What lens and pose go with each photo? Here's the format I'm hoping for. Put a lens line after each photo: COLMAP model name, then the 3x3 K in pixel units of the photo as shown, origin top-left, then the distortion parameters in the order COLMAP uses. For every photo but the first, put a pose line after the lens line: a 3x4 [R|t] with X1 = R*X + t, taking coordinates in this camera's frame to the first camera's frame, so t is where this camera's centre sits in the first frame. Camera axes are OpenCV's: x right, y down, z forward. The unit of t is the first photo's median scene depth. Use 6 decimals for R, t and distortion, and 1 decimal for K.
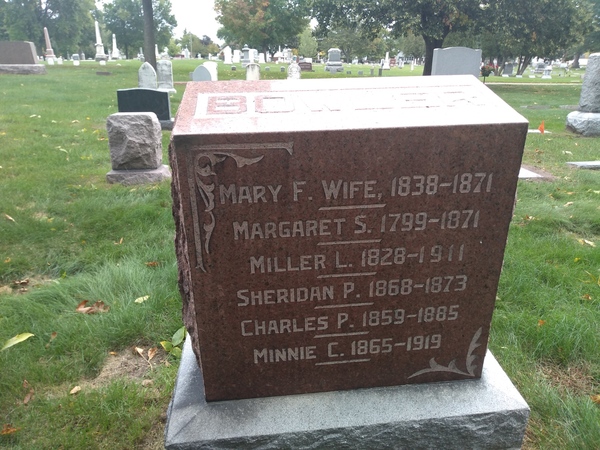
lens RADIAL K [[475.5, 0, 300.0], [0, 475.5, 225.0], [0, 0, 1]] dist [0.000233, -0.002474]
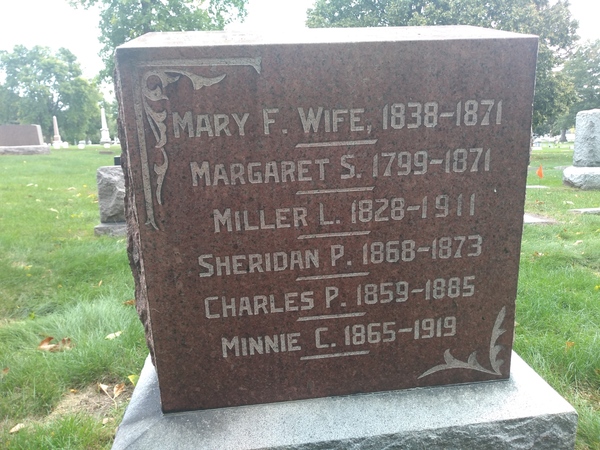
lens RADIAL K [[475.5, 0, 300.0], [0, 475.5, 225.0], [0, 0, 1]] dist [0.000233, -0.002474]
pose [[0.999662, -0.025971, -0.000827, 0.039039], [0.025491, 0.986351, -0.162674, 0.206942], [0.005040, 0.162598, 0.986680, 0.183907]]
